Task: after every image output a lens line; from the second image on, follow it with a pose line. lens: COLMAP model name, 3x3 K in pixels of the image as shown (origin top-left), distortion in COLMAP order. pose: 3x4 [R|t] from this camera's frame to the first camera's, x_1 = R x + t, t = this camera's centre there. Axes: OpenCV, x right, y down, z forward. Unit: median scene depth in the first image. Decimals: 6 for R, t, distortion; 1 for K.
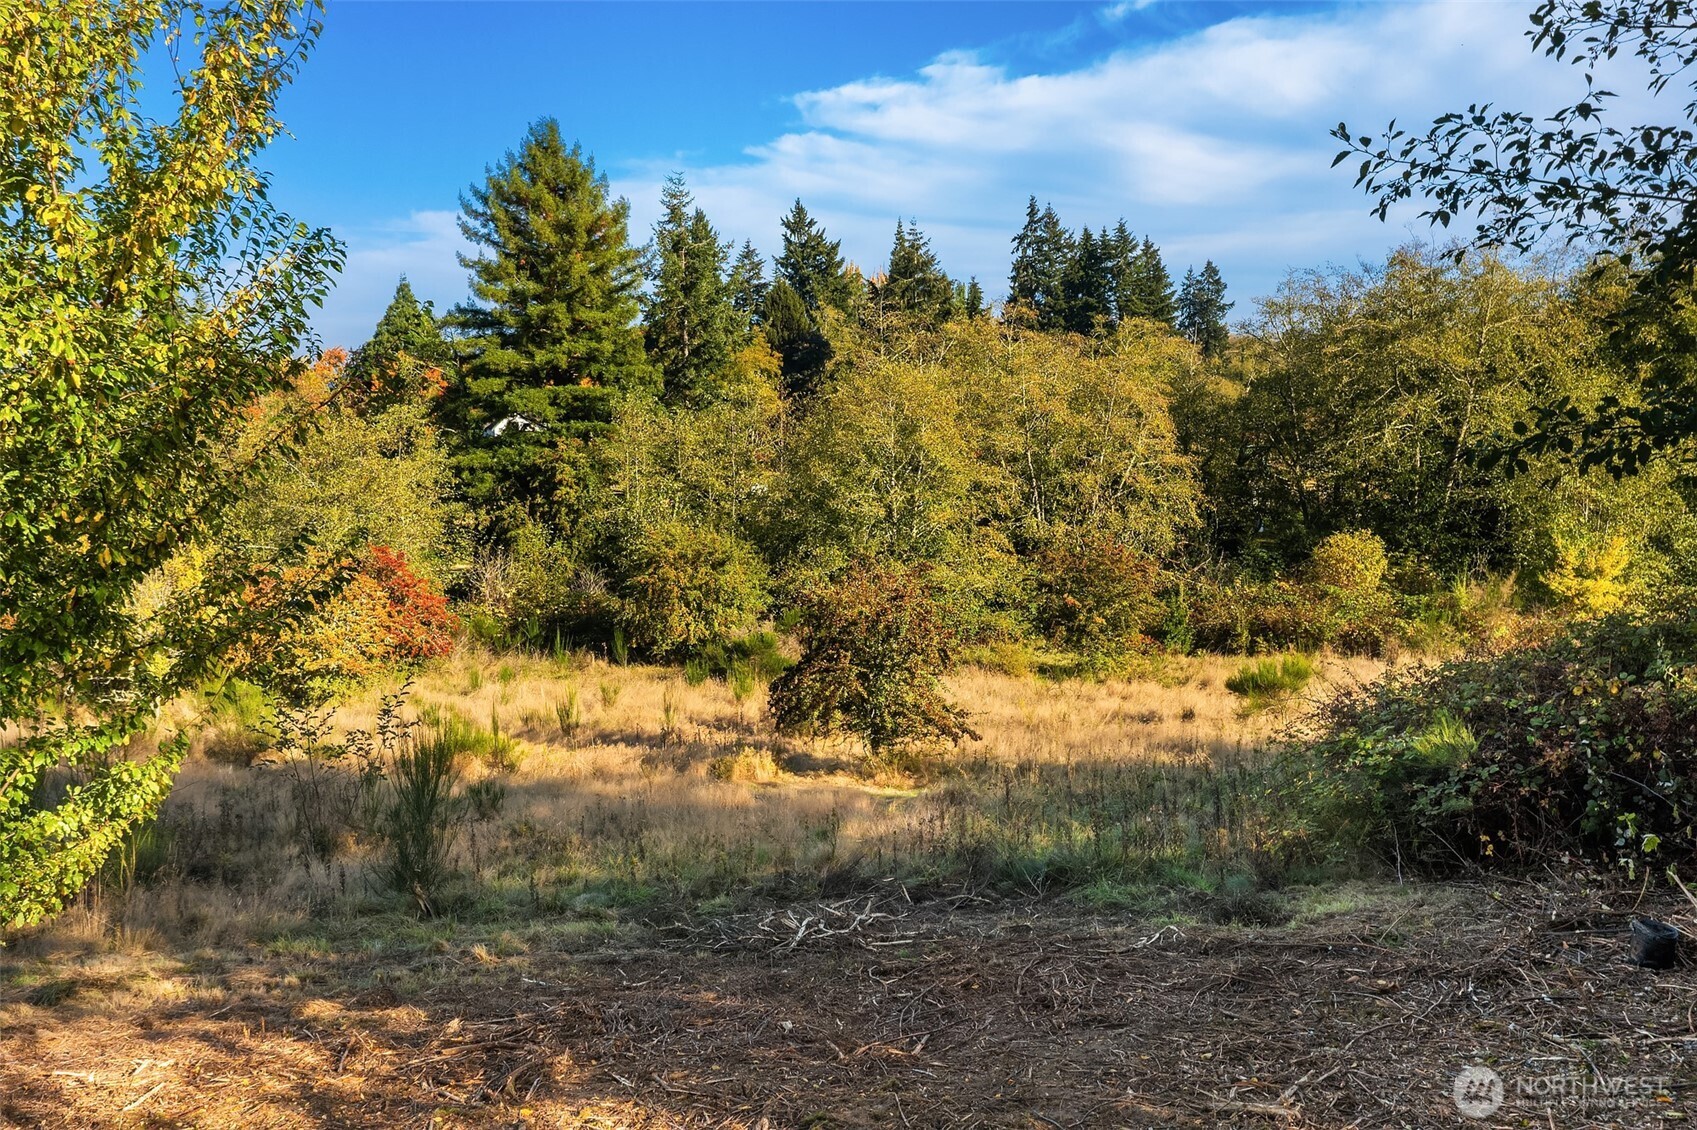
lens RADIAL K [[1358.0, 0, 848.2], [0, 1358.0, 562.7], [0, 0, 1]] dist [-0.012151, 0.005358]
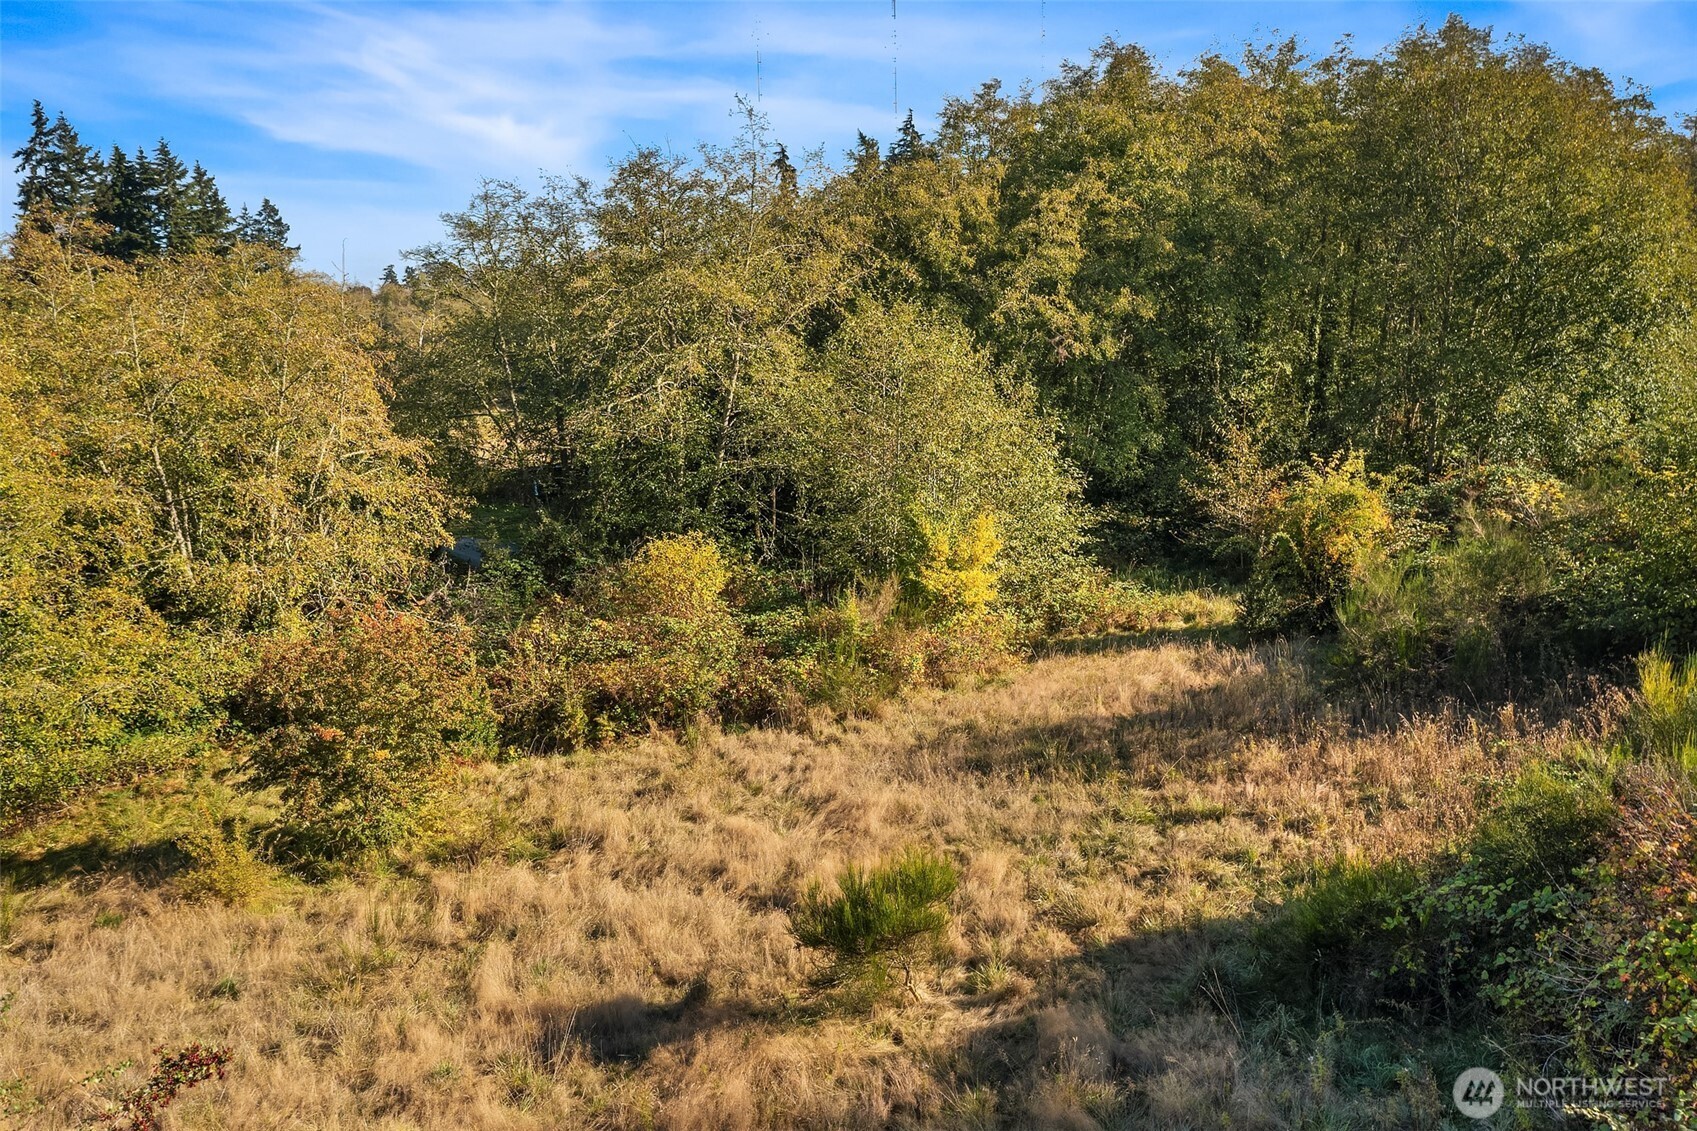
lens RADIAL K [[1358.0, 0, 846.8], [0, 1358.0, 567.8], [0, 0, 1]] dist [-0.012151, 0.005358]
pose [[0.789297, -0.111350, 0.603831, 0.005269], [0.088098, 0.993781, 0.068103, -0.035119], [-0.607659, -0.000557, 0.794198, 0.280587]]
